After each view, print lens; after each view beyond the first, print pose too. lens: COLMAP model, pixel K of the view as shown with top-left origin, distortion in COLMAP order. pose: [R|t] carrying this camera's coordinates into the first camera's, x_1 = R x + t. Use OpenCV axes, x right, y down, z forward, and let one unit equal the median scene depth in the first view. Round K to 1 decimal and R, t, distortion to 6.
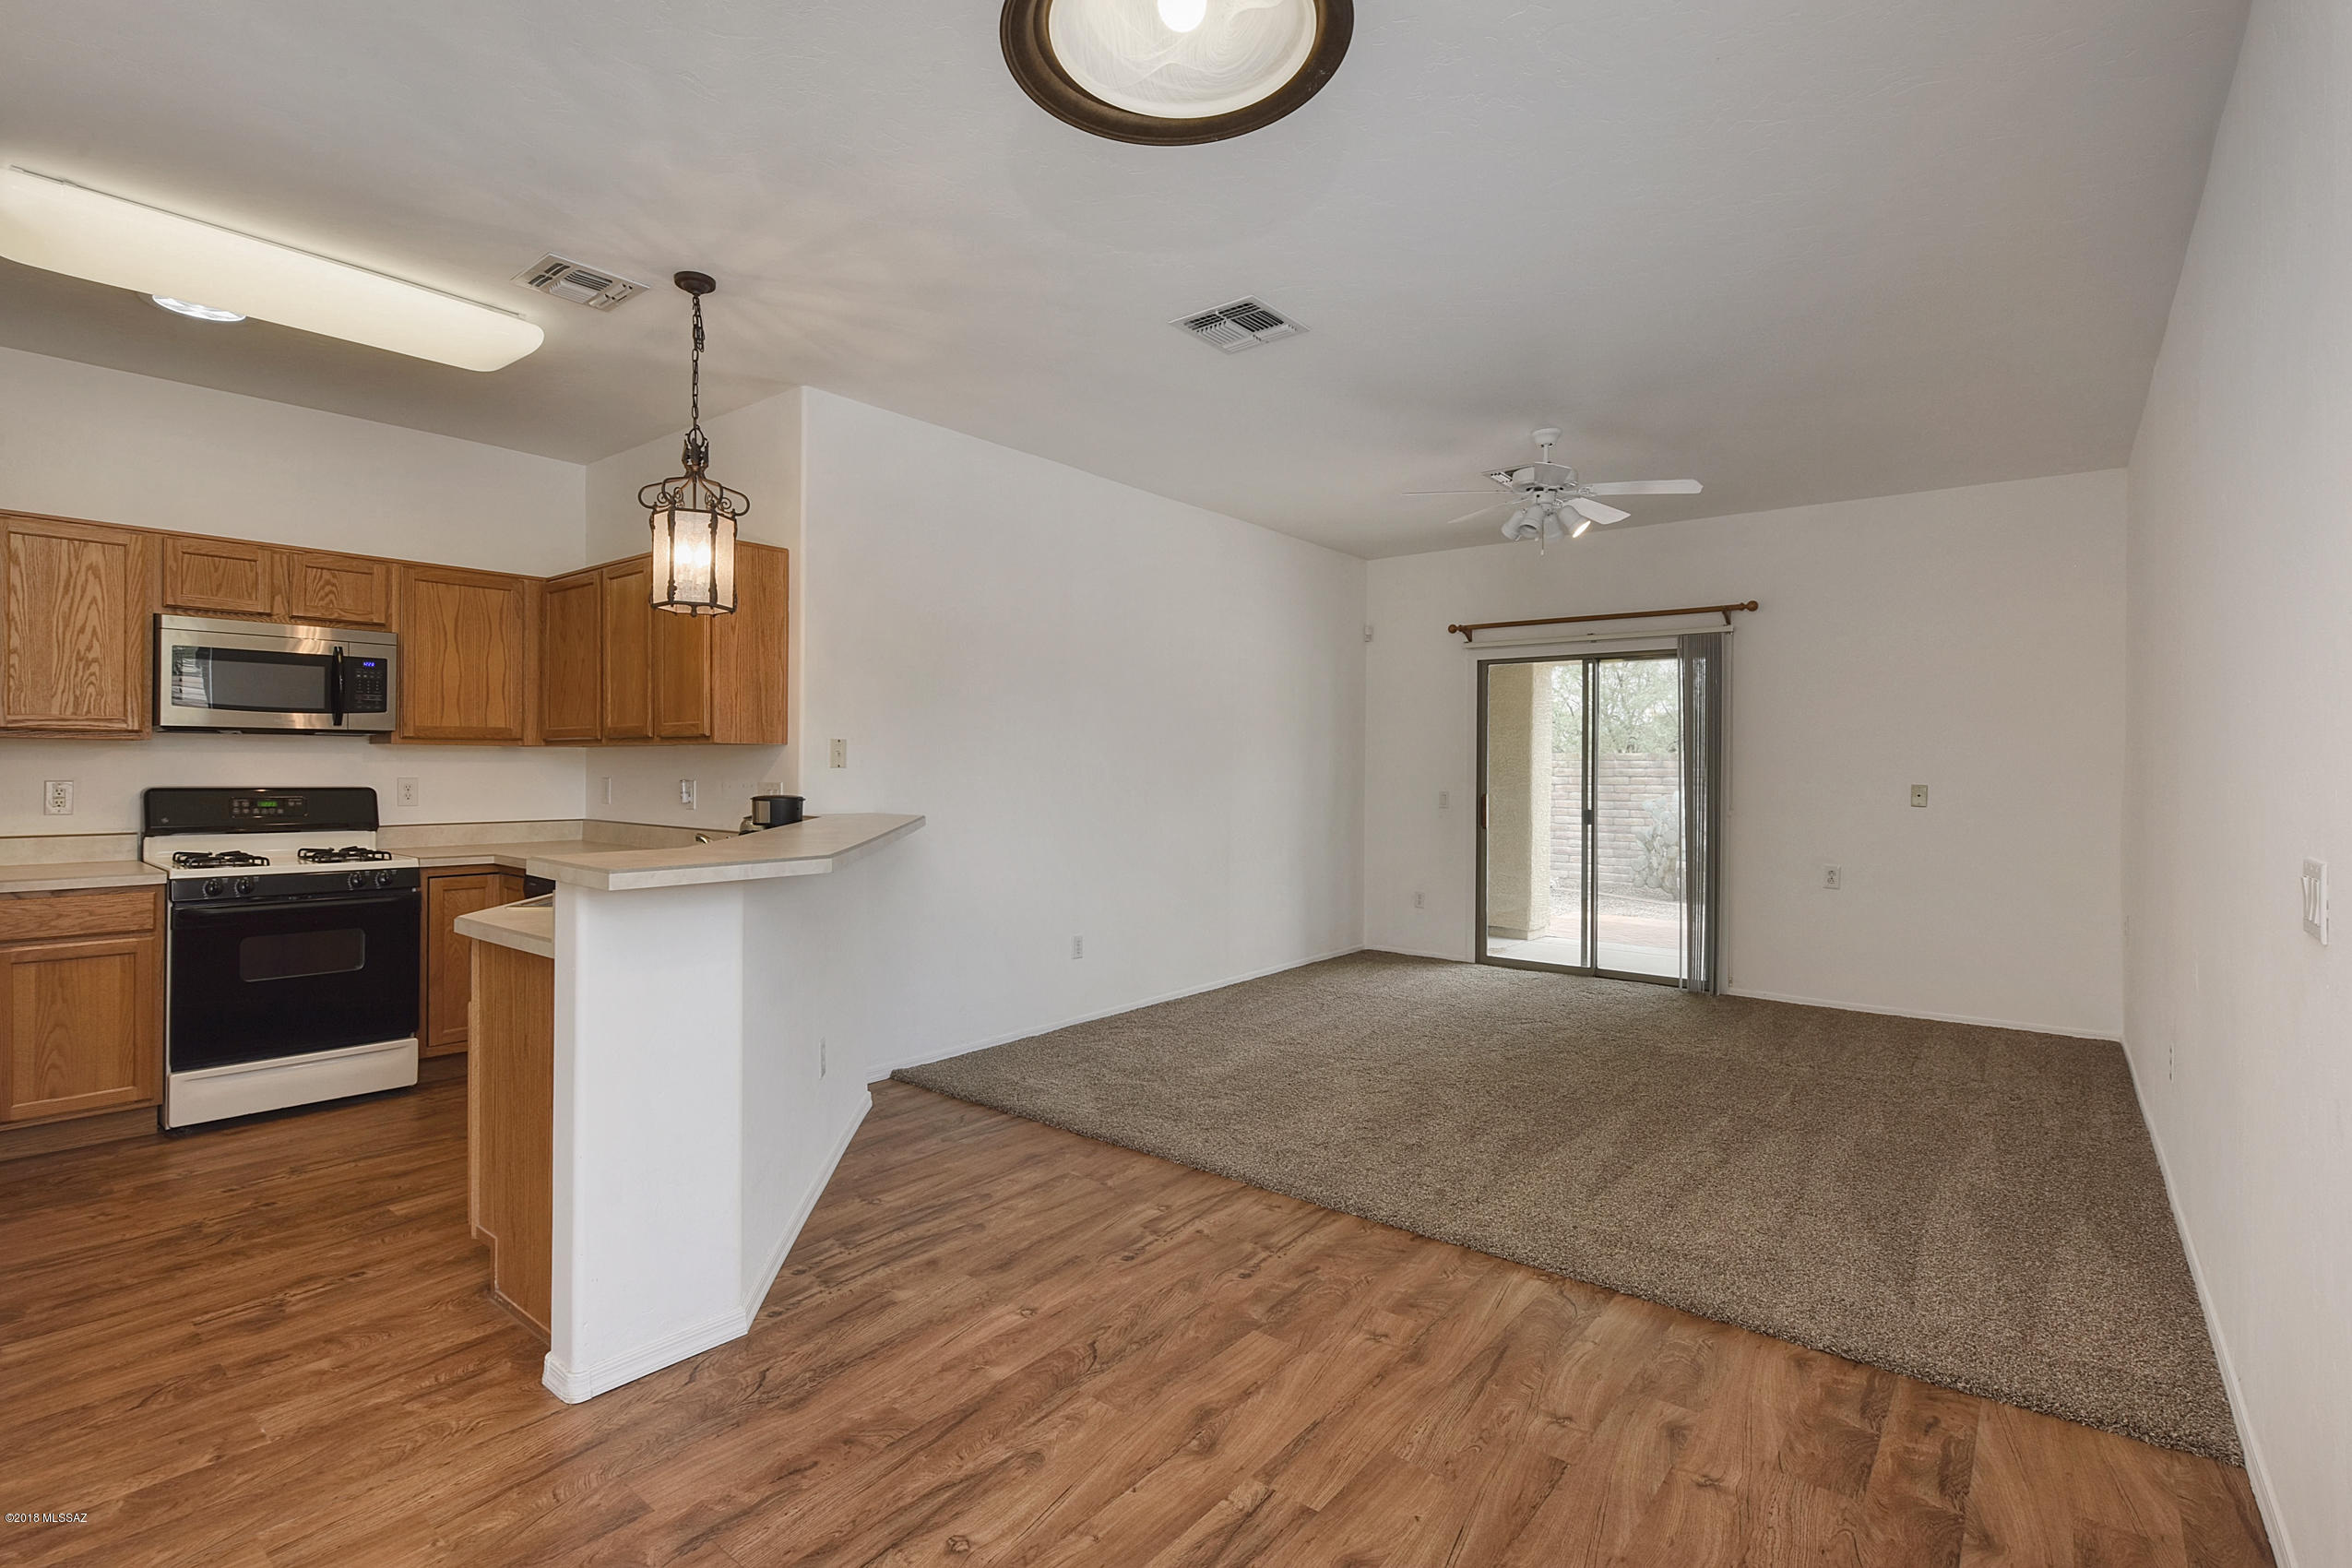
lens RADIAL K [[1046.1, 0, 1163.8], [0, 1046.1, 781.5], [0, 0, 1]] dist [0.002501, -0.008849]
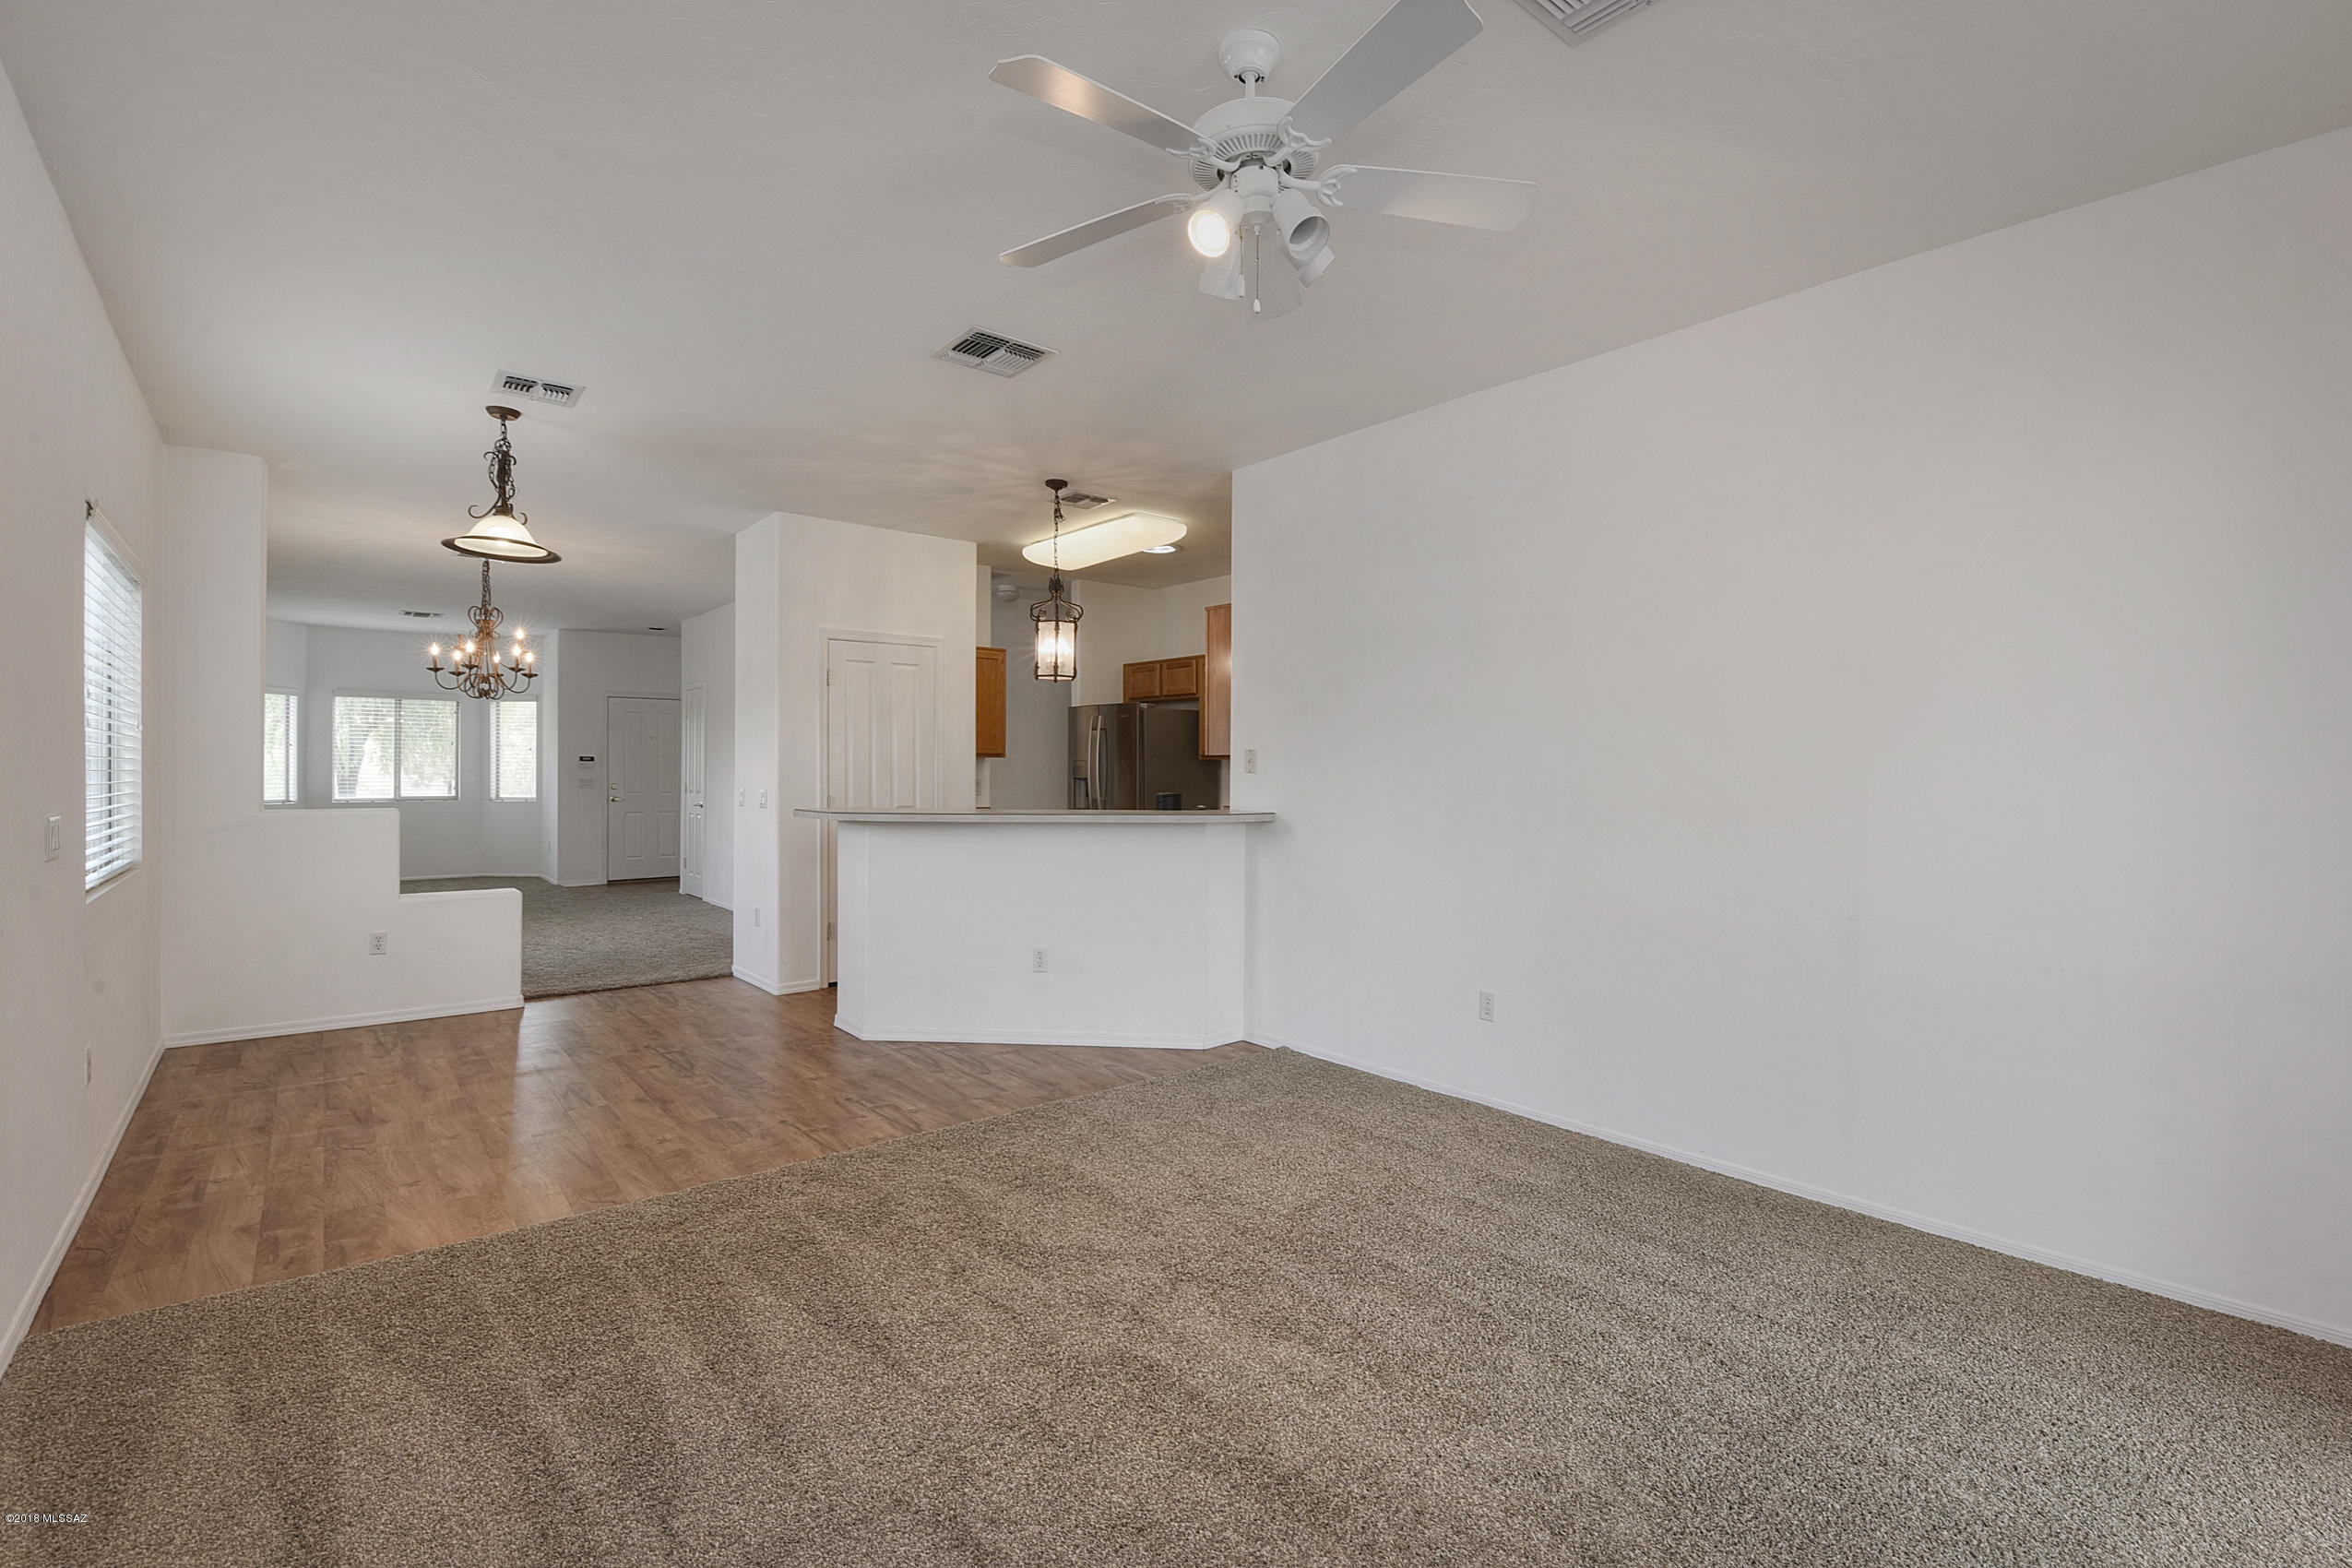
lens RADIAL K [[1102.4, 0, 1304.4], [0, 1102.4, 789.4], [0, 0, 1]] dist [-0.049964, 0.000107]
pose [[-0.116036, 0.002598, -0.993242, 1.267154], [-0.027740, 0.999598, 0.005855, -0.007199], [0.992858, 0.028232, -0.115917, 1.615138]]
